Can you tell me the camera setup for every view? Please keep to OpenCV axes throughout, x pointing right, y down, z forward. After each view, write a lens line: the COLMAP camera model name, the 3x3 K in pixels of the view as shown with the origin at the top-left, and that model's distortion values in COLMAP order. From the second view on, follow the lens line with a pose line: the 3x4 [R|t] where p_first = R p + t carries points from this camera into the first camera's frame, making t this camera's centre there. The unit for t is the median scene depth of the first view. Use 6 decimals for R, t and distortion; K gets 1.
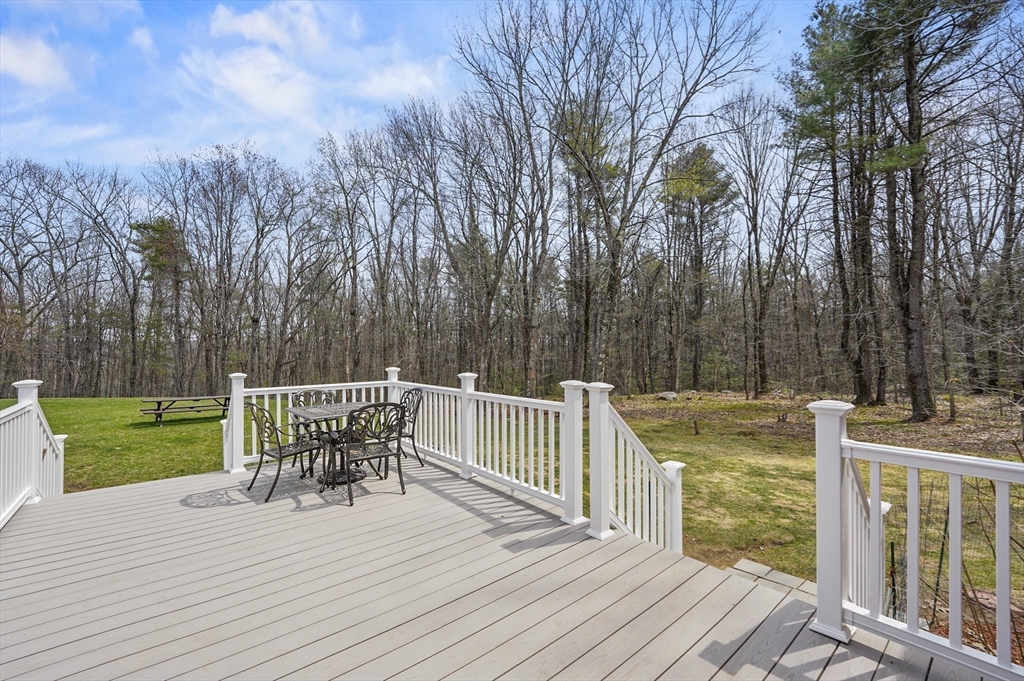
lens RADIAL K [[423.7, 0, 510.1], [0, 423.7, 344.3], [0, 0, 1]] dist [0.001907, -0.000158]
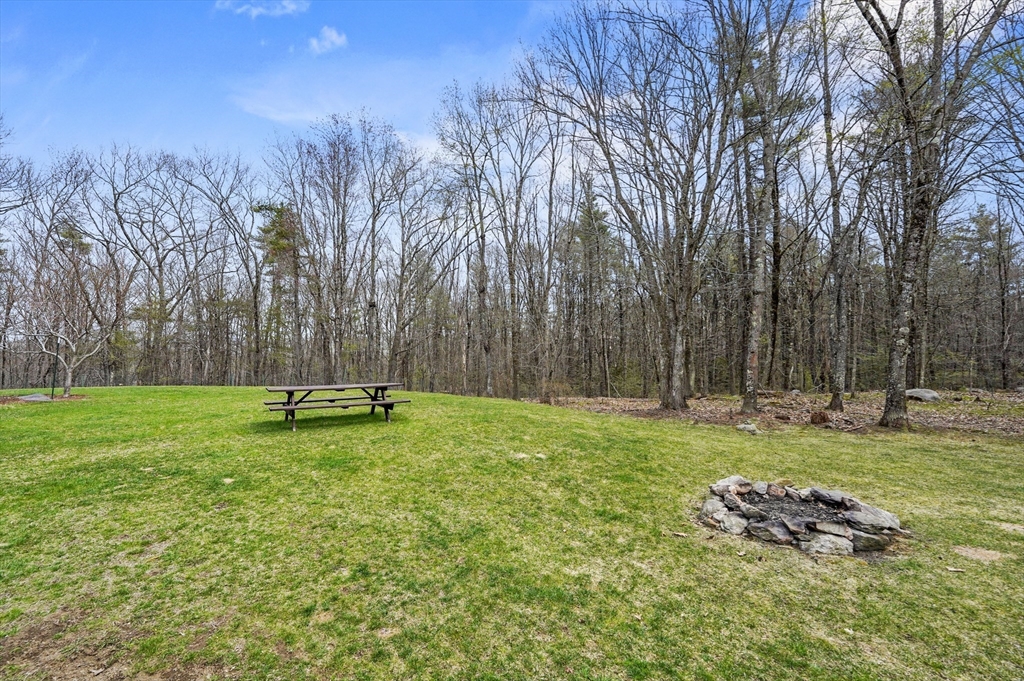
lens RADIAL K [[423.7, 0, 514.1], [0, 423.7, 342.1], [0, 0, 1]] dist [0.001907, -0.000158]
pose [[0.983561, -0.006142, -0.180473, -0.133526], [0.007209, 0.999960, 0.005259, 0.021280], [0.180433, -0.006473, 0.983566, 0.152175]]
